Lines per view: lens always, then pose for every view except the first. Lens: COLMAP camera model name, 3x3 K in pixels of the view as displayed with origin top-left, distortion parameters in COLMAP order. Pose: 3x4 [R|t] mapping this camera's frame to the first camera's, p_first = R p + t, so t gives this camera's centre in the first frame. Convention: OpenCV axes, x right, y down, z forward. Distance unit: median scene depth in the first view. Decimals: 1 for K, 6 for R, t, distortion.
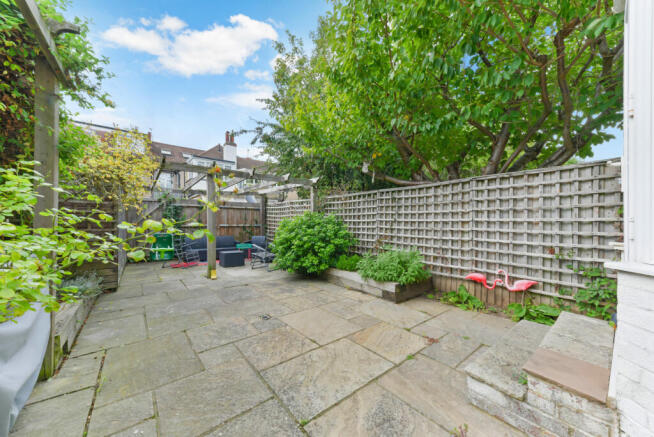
lens RADIAL K [[236.2, 0, 328.2], [0, 236.2, 220.5], [0, 0, 1]] dist [0.011051, -0.001109]
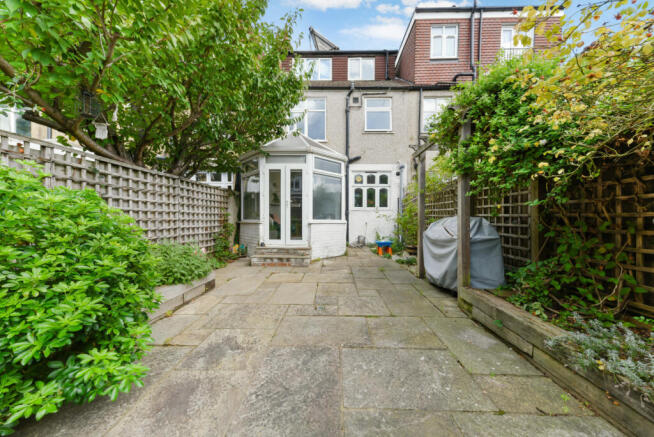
lens RADIAL K [[236.2, 0, 328.6], [0, 236.2, 222.2], [0, 0, 1]] dist [0.011051, -0.001109]
pose [[-0.769603, -0.015991, 0.638322, -0.765033], [-0.014888, 0.999864, 0.007098, 0.031598], [-0.638349, -0.004041, -0.769736, 1.447265]]
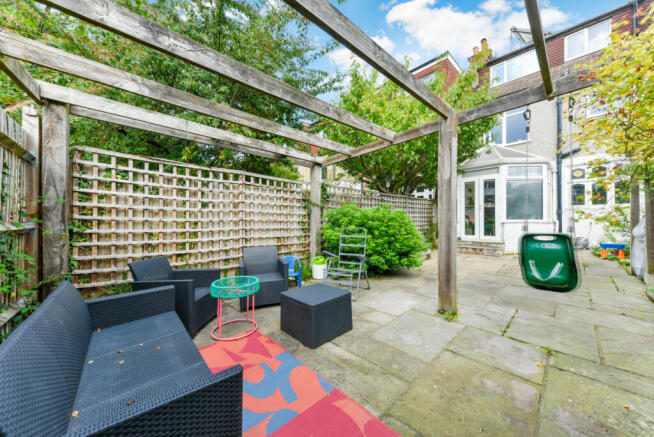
lens RADIAL K [[236.2, 0, 328.5], [0, 236.2, 224.0], [0, 0, 1]] dist [0.011051, -0.001109]
pose [[-0.113605, -0.011516, 0.993459, -1.498338], [-0.004869, 0.999927, 0.011035, 0.051873], [-0.993514, -0.003583, -0.113653, 1.996368]]
